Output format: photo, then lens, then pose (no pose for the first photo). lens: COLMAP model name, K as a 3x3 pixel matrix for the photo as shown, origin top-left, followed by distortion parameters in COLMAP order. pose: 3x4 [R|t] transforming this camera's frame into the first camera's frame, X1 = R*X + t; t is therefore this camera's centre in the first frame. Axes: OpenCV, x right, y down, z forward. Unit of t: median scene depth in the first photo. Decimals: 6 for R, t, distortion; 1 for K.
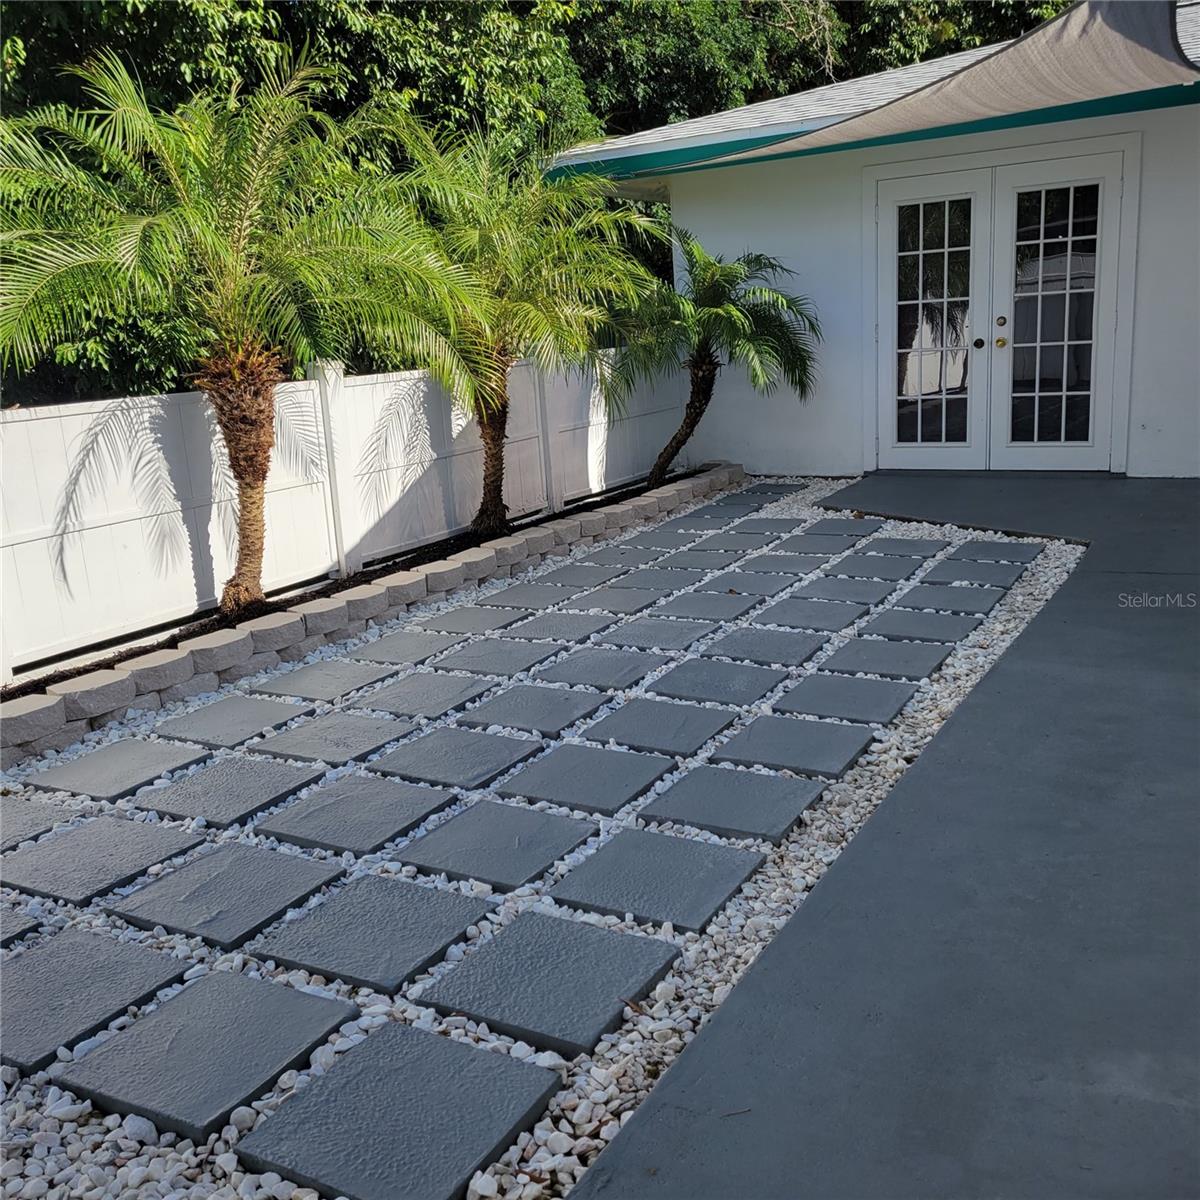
lens RADIAL K [[1200.1, 0, 623.4], [0, 1200.1, 587.0], [0, 0, 1]] dist [0.077674, -0.008854]
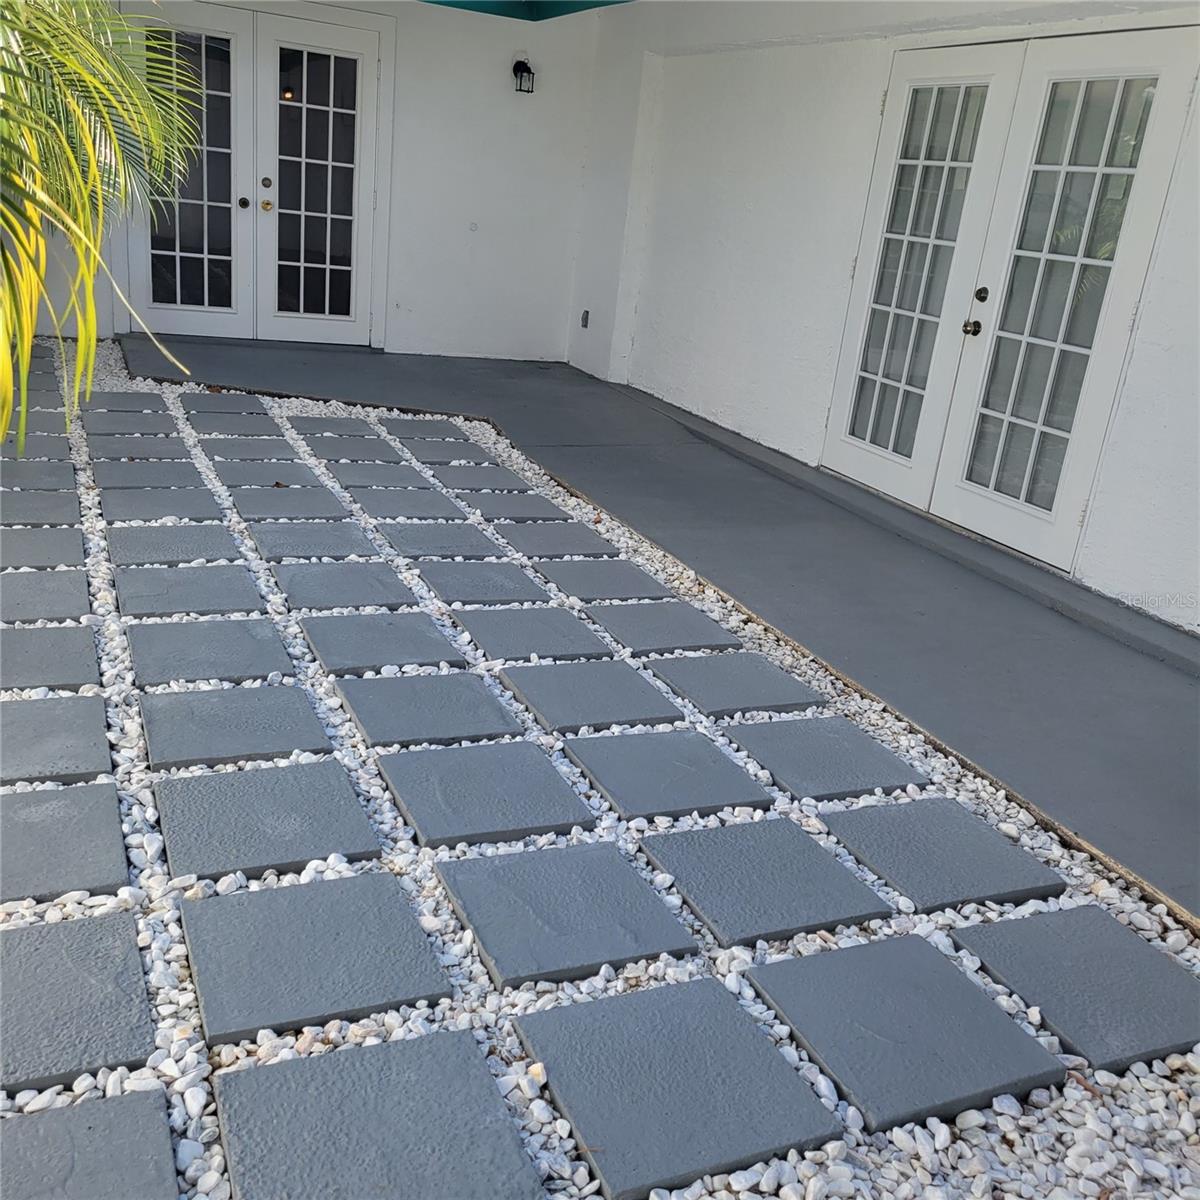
lens RADIAL K [[1200.1, 0, 623.4], [0, 1200.1, 587.0], [0, 0, 1]] dist [0.077674, -0.008854]
pose [[0.580866, -0.135082, 0.802713, -0.402053], [0.038043, 0.989562, 0.138997, -0.029407], [-0.813110, -0.050201, 0.579942, 0.228457]]
